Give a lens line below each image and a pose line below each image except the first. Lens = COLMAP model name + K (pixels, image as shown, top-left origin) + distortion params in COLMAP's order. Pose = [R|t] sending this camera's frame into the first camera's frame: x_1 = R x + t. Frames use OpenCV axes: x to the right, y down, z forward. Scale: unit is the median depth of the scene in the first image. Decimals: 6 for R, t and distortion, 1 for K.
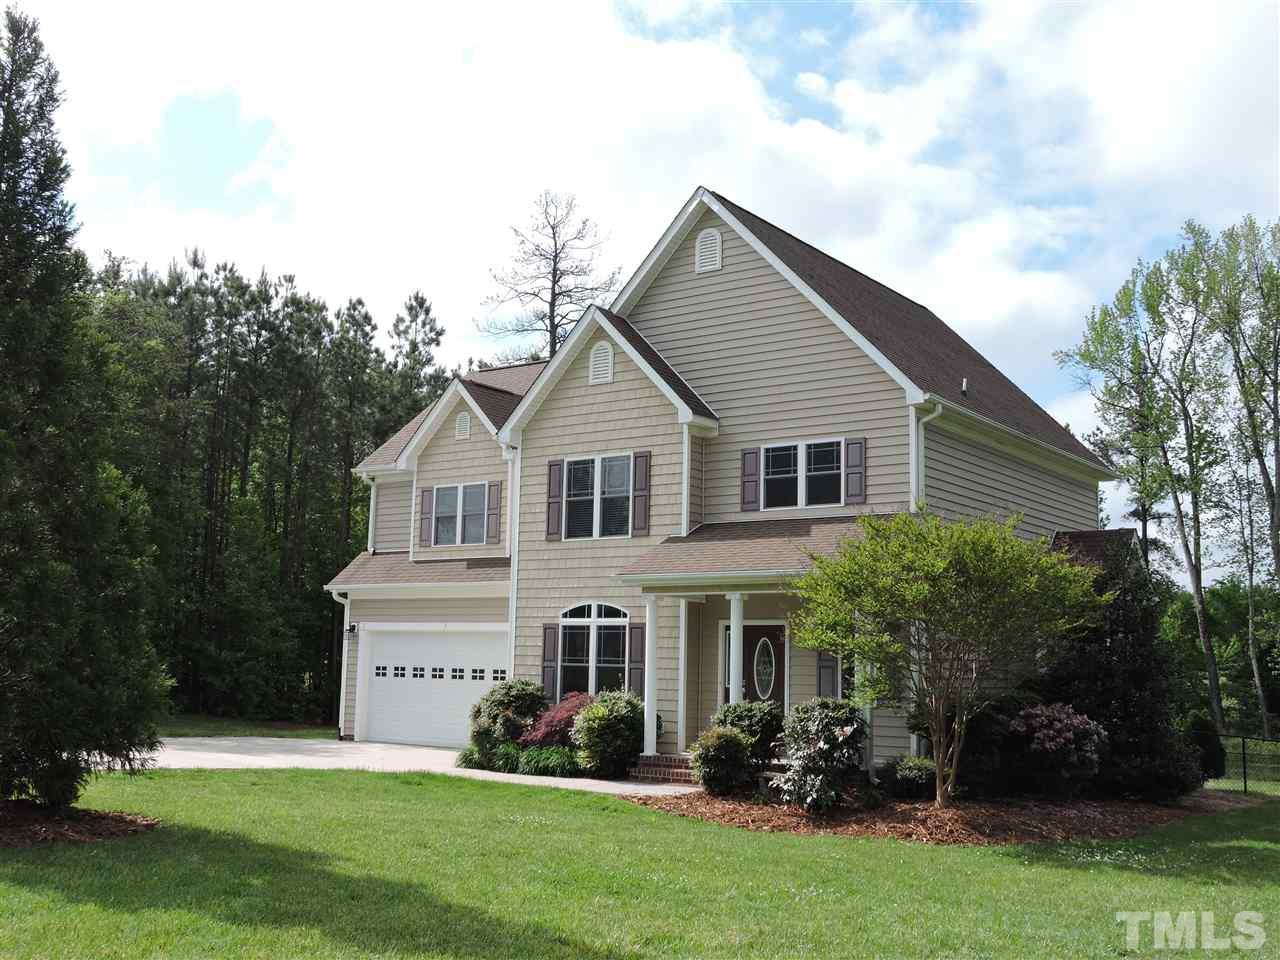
lens RADIAL K [[1284.2, 0, 640.8], [0, 1284.2, 481.4], [0, 0, 1]] dist [-0.014945, 0.000000]
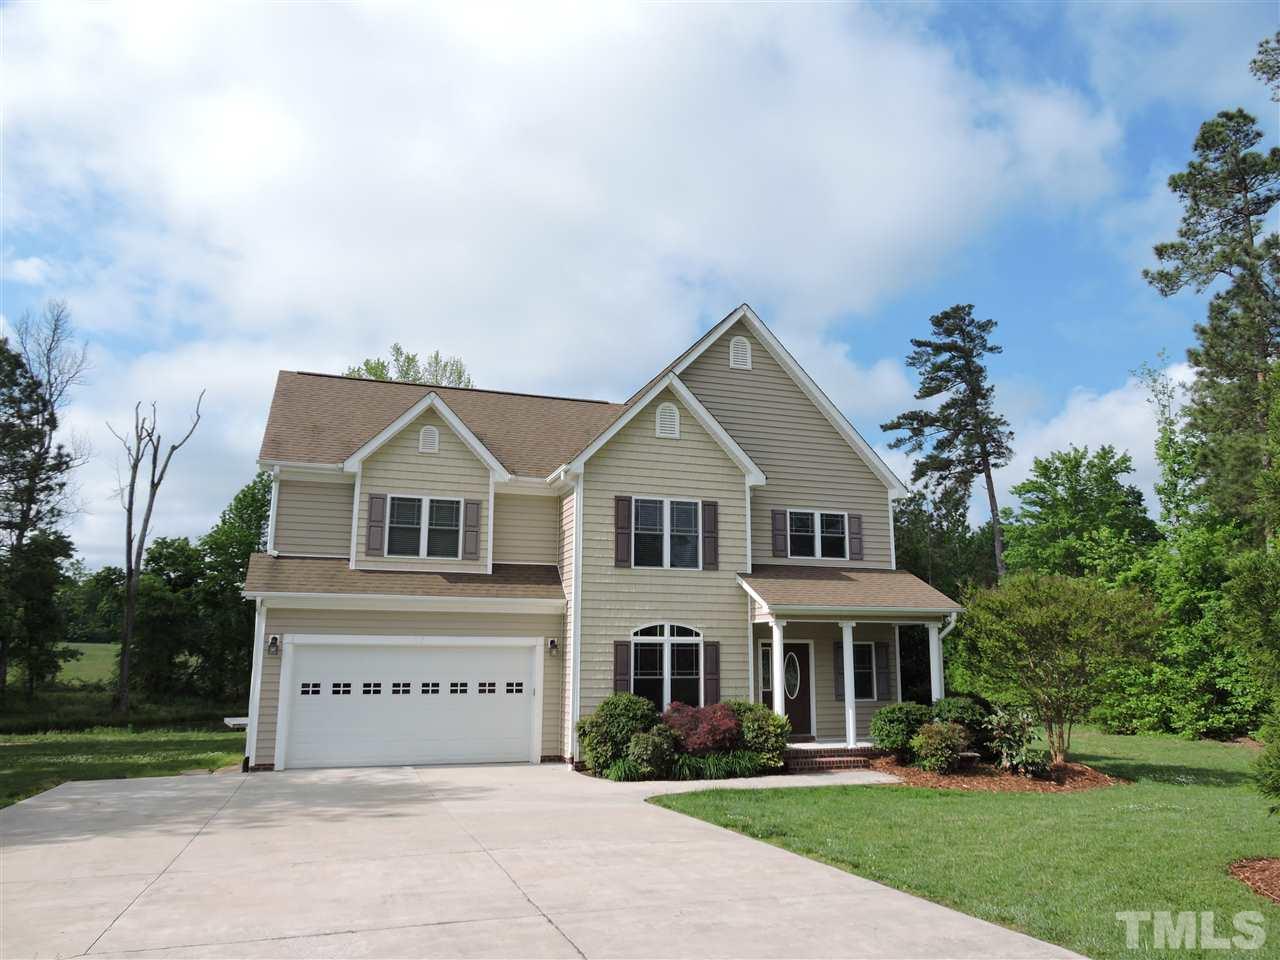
lens RADIAL K [[908.7, 0, 640.4], [0, 908.7, 478.1], [0, 0, 1]] dist [-0.002344, -0.006484]
pose [[0.588513, 0.132646, 0.797532, -0.730224], [-0.106781, 0.990560, -0.085954, 0.036736], [-0.801405, -0.034576, 0.597121, 0.526575]]
